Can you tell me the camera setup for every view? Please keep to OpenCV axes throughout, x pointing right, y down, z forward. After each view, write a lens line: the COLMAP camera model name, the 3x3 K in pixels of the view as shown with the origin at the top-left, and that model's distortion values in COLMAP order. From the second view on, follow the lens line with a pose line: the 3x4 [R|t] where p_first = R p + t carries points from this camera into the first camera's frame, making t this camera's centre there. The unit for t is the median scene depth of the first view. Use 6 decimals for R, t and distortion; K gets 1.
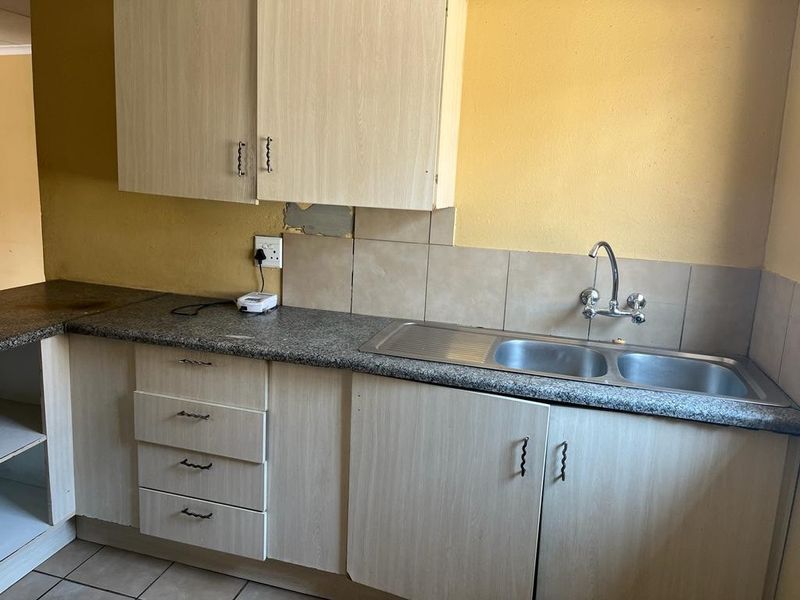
lens RADIAL K [[606.1, 0, 404.9], [0, 606.1, 297.5], [0, 0, 1]] dist [0.079390, -0.005746]
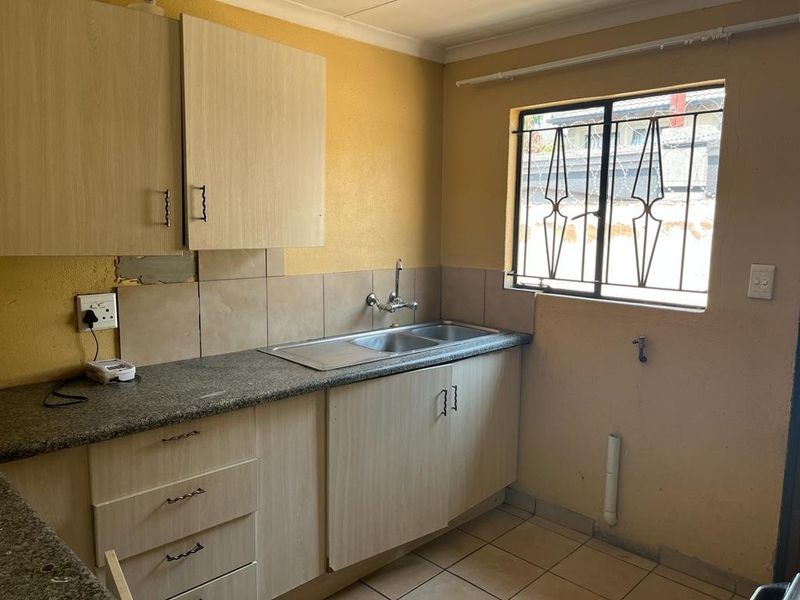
lens RADIAL K [[606.1, 0, 406.7], [0, 606.1, 301.7], [0, 0, 1]] dist [0.079390, -0.005746]
pose [[0.498025, -0.158979, 0.852465, -0.800336], [0.178520, 0.980791, 0.078616, -0.086198], [-0.848588, 0.113029, 0.516839, 0.207268]]
